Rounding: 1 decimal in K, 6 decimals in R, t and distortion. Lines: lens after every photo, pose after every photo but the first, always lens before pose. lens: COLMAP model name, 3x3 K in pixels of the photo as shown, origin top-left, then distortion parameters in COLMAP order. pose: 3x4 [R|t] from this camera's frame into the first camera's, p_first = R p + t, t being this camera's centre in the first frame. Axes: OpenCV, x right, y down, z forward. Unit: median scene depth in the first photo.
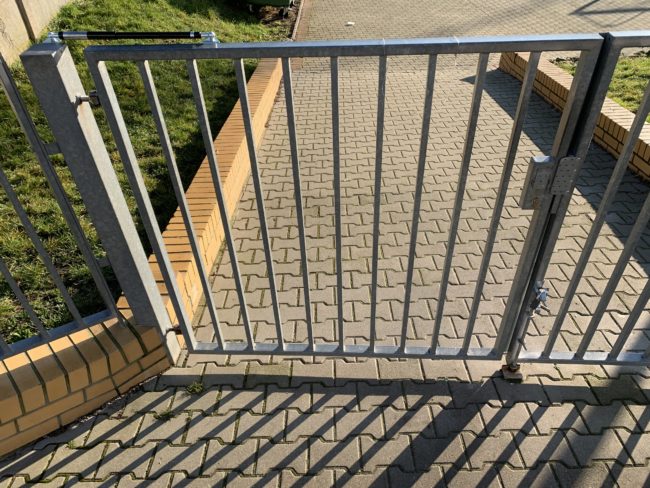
lens RADIAL K [[488.8, 0, 325.0], [0, 488.8, 244.0], [0, 0, 1]] dist [-0.001297, 0.005622]
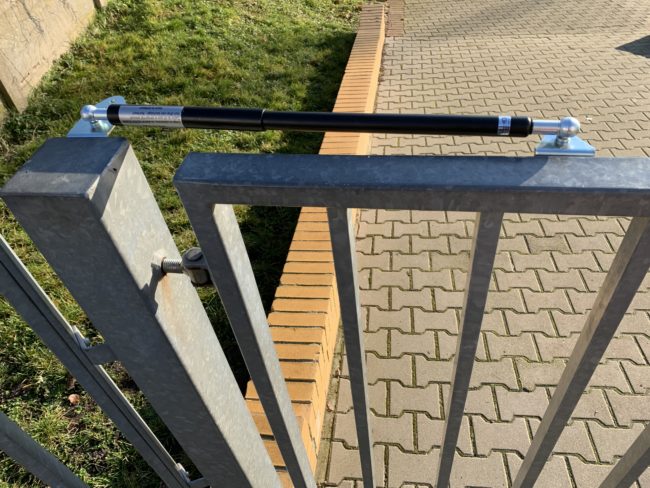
lens RADIAL K [[493.1, 0, 325.0], [0, 493.1, 244.0], [0, 0, 1]] dist [0.005385, -0.000213]
pose [[0.991876, 0.036379, -0.121897, -0.196535], [-0.026211, 0.996121, 0.084005, -0.214467], [0.124480, -0.080128, 0.988981, 0.379481]]
